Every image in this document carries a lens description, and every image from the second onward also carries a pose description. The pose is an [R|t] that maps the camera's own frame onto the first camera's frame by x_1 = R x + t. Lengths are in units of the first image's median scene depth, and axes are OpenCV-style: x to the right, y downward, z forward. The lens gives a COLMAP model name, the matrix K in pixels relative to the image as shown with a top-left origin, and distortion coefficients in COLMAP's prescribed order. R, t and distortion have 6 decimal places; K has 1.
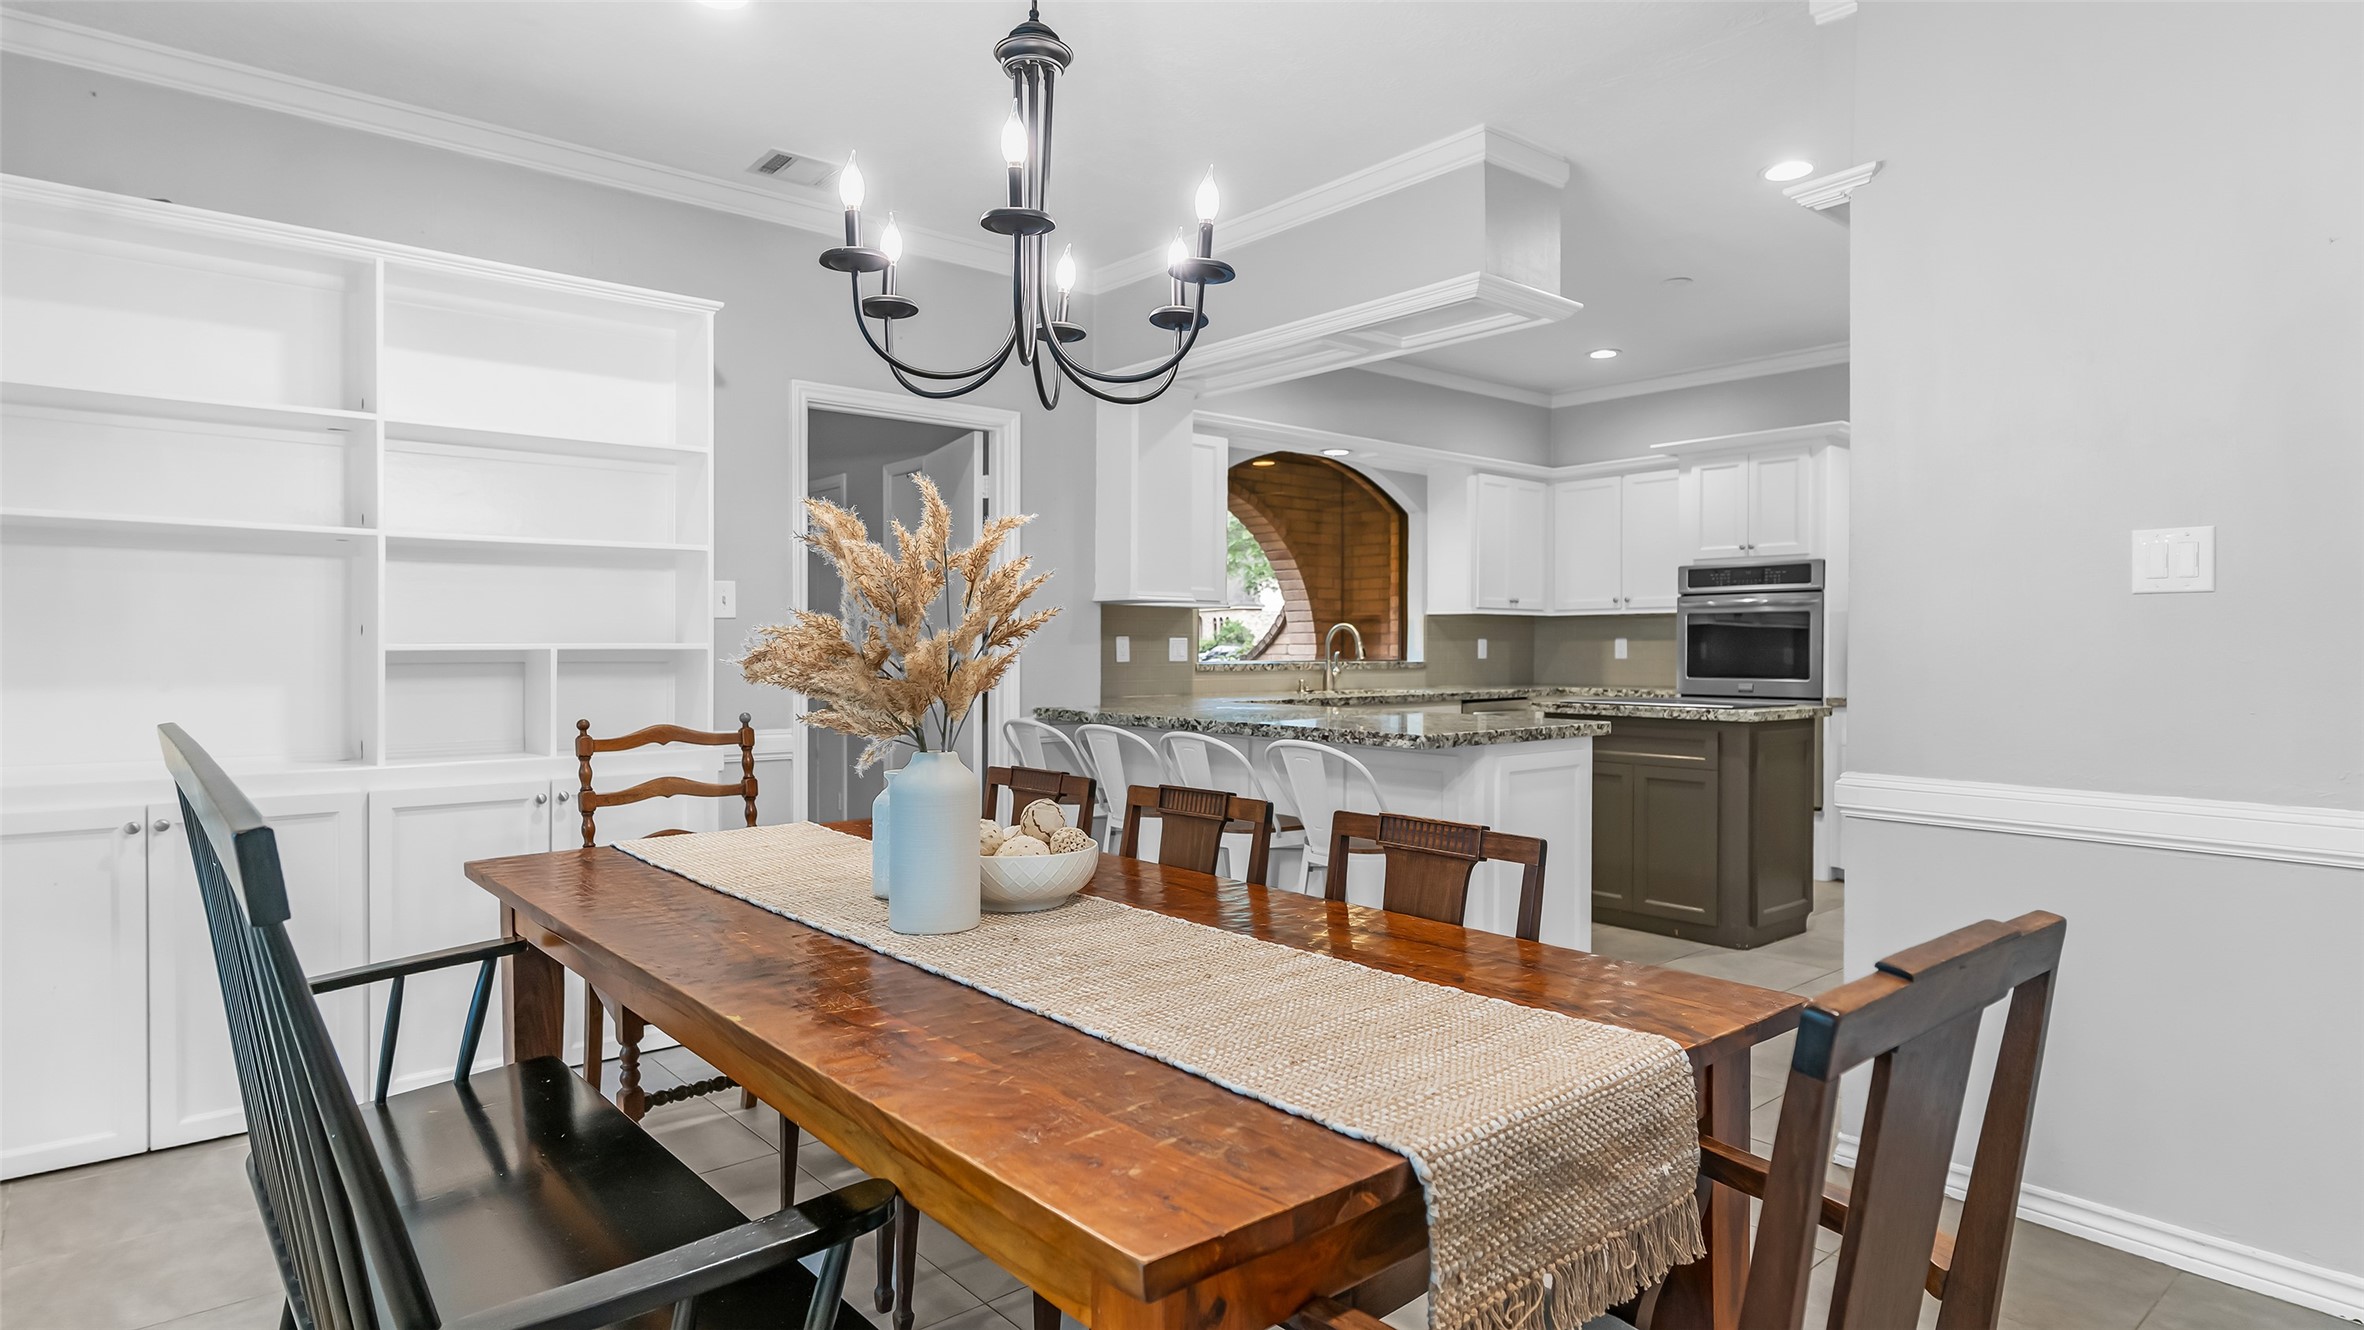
lens RADIAL K [[1232.7, 0, 1189.7], [0, 1232.7, 655.5], [0, 0, 1]] dist [-0.001340, 0.000137]
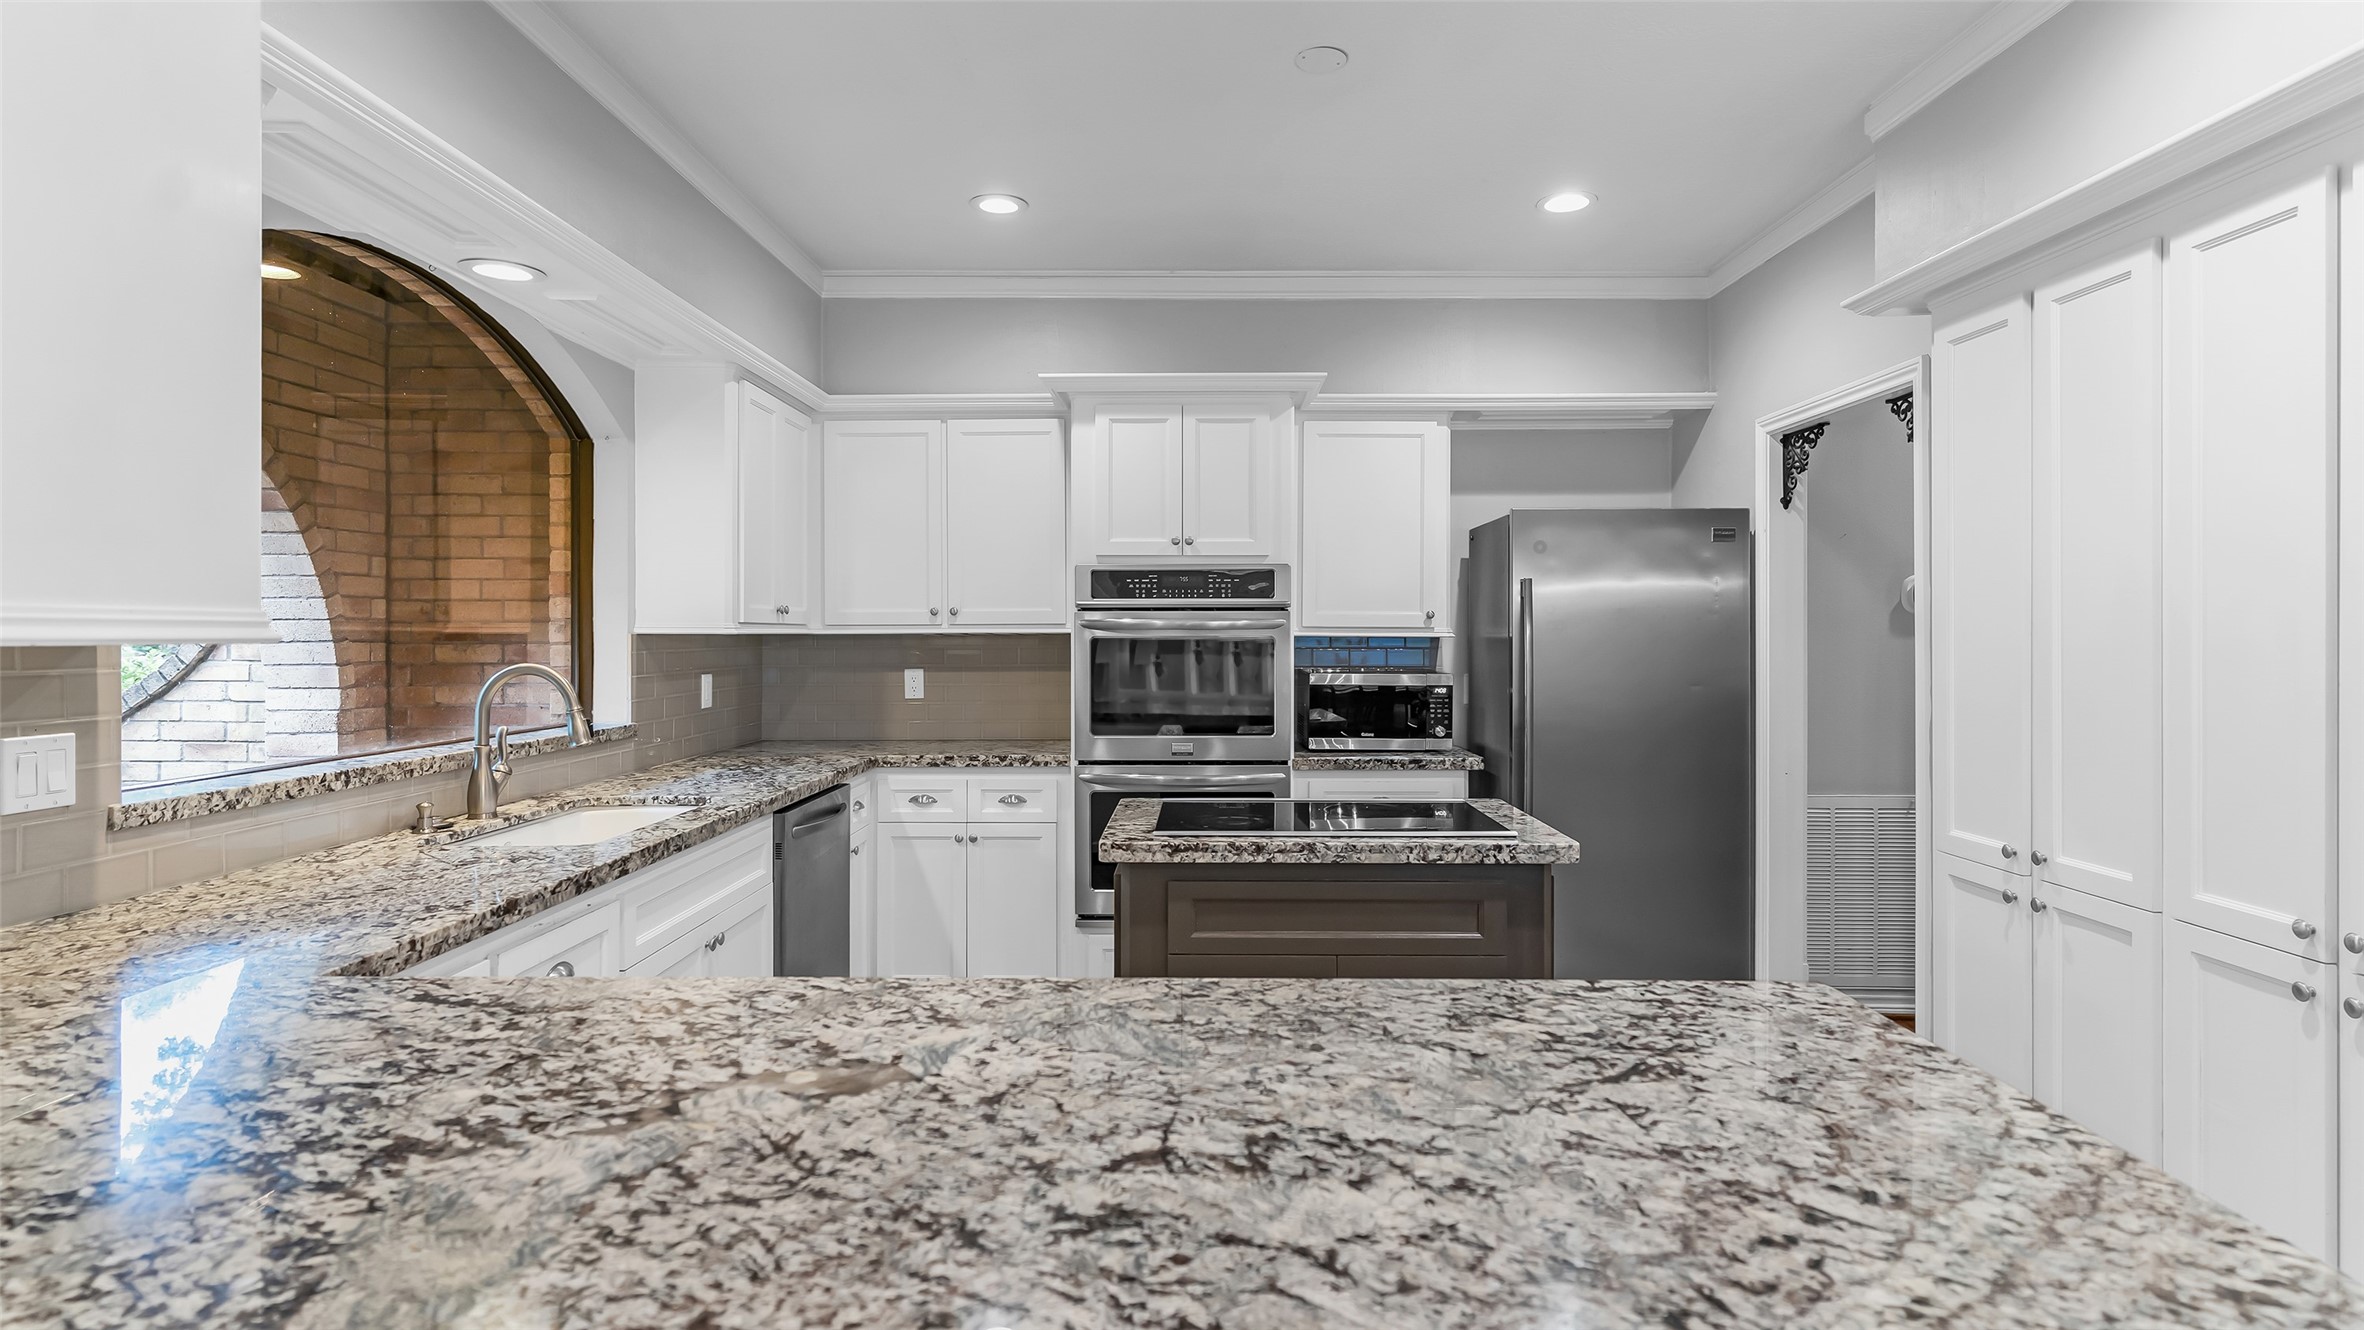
lens RADIAL K [[1185.0, 0, 1171.5], [0, 1185.0, 639.0], [0, 0, 1]] dist [0.005687, 0.000841]
pose [[0.663532, -0.005462, 0.748128, -0.036113], [0.007958, 0.999968, 0.000242, -0.029630], [-0.748106, 0.005793, 0.663554, 0.493400]]
